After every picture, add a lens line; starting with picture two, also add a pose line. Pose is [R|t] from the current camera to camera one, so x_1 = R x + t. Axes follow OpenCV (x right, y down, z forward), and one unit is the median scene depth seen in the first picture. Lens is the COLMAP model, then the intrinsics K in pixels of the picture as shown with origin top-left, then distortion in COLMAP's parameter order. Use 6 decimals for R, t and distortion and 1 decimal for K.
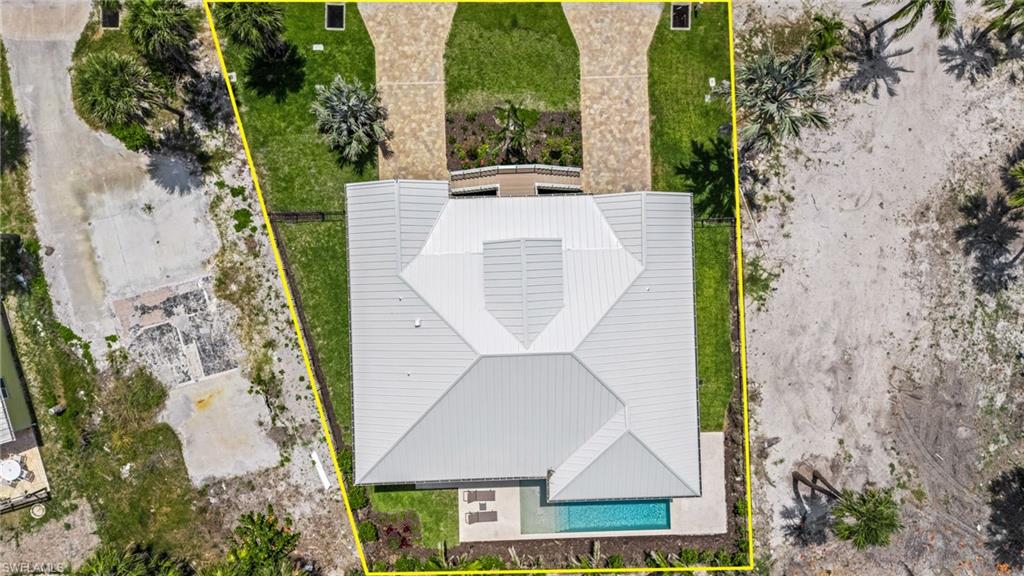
lens RADIAL K [[757.5, 0, 512.0], [0, 757.5, 288.0], [0, 0, 1]] dist [0.073398, -0.063770]
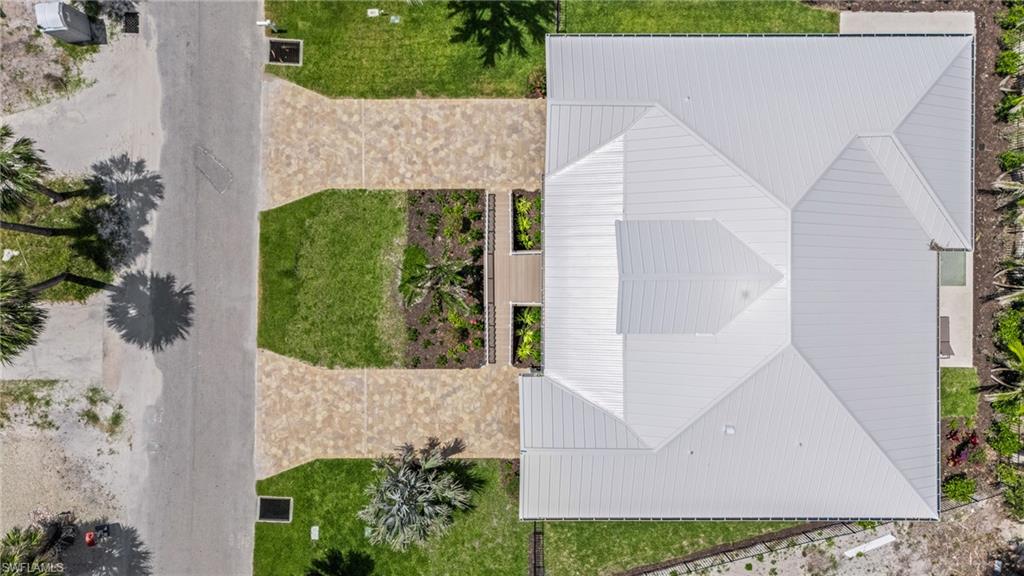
lens RADIAL K [[757.5, 0, 512.0], [0, 757.5, 288.0], [0, 0, 1]] dist [0.073398, -0.063770]
pose [[0.030669, -0.999236, -0.024217, 0.014274], [0.999441, 0.030336, 0.014033, -0.136765], [-0.013288, -0.024634, 0.999608, 0.242652]]
